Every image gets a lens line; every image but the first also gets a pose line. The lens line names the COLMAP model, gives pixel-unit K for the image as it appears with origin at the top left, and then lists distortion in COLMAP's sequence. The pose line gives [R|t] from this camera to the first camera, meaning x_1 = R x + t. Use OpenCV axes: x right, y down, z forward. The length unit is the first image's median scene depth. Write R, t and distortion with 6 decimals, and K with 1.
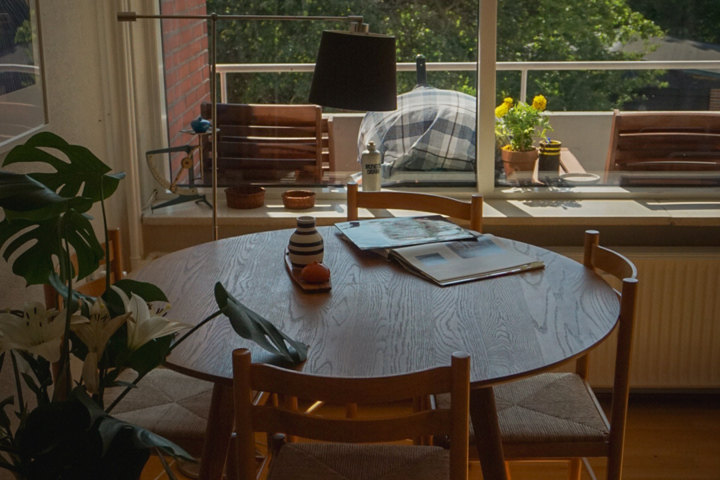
lens RADIAL K [[741.1, 0, 359.1], [0, 741.1, 175.0], [0, 0, 1]] dist [-0.021698, -0.009109]
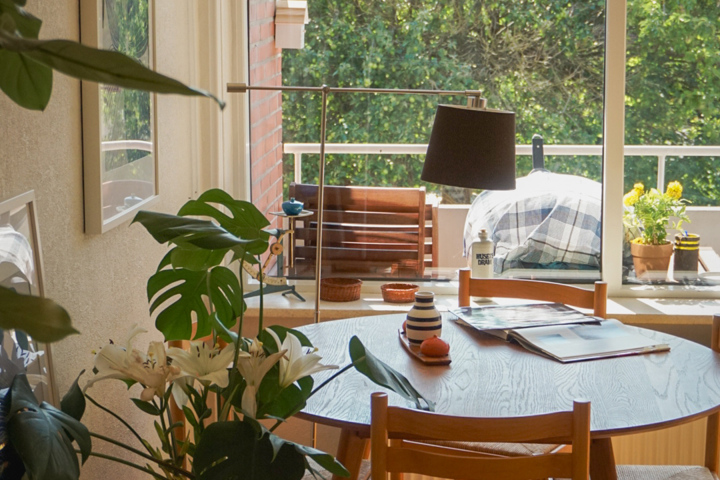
lens RADIAL K [[1218.4, 0, 360.0], [0, 1218.4, 240.0], [0, 0, 1]] dist [-0.029812, -0.001845]
pose [[0.998717, 0.018158, -0.047262, -0.060117], [-0.022060, 0.996273, -0.083393, 0.091451], [0.045572, 0.084328, 0.995395, -0.452627]]
